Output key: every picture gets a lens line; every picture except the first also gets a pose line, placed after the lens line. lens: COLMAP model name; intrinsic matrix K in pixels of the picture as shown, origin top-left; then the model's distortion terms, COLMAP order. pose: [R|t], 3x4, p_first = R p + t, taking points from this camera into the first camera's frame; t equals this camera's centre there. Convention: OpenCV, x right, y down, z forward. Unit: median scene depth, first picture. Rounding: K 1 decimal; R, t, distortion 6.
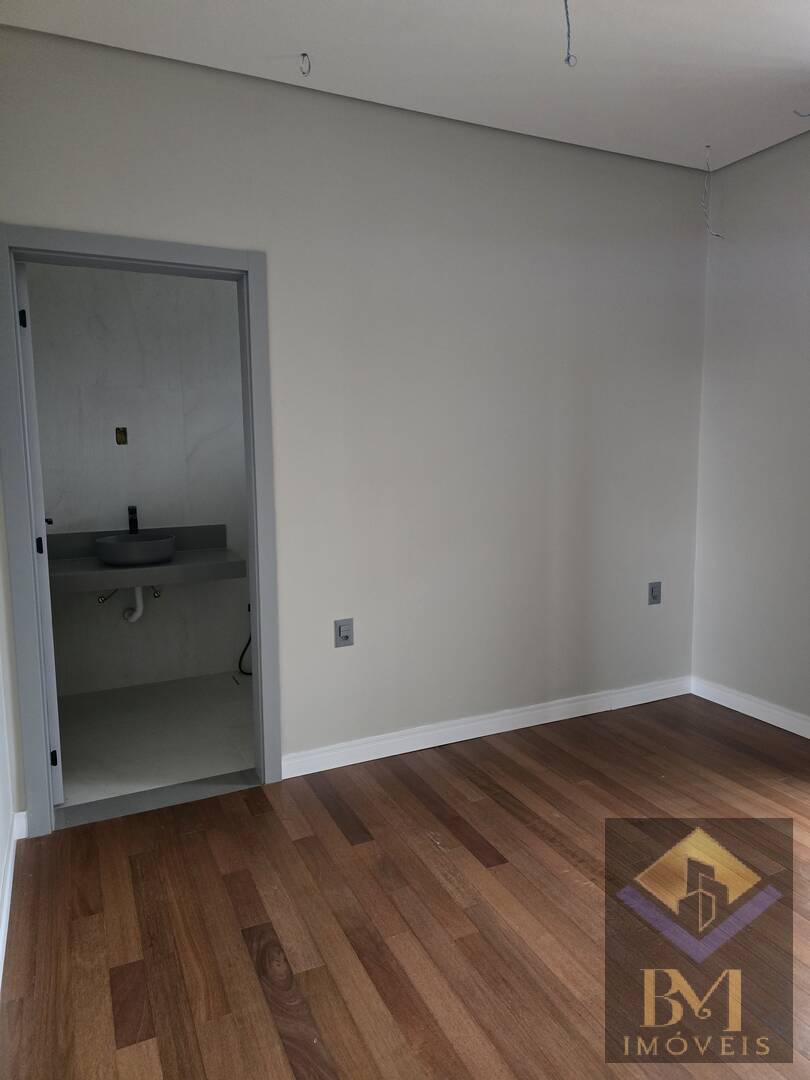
lens RADIAL K [[724.4, 0, 405.0], [0, 724.4, 540.0], [0, 0, 1]] dist [0.085692, -0.071658]
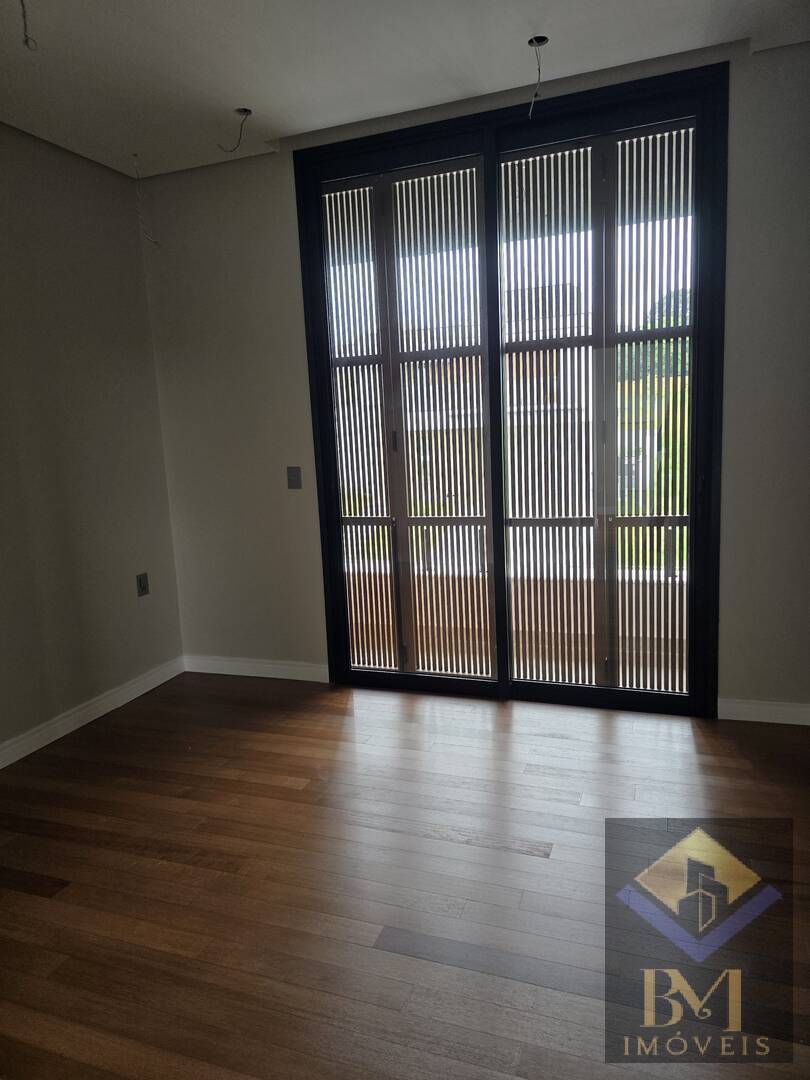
lens RADIAL K [[724.4, 0, 405.0], [0, 724.4, 540.0], [0, 0, 1]] dist [0.085692, -0.071658]
pose [[0.724190, -0.131485, 0.676949, -0.111425], [0.129796, 0.990099, 0.053454, 0.005811], [-0.677275, 0.049155, 0.734086, -0.008849]]
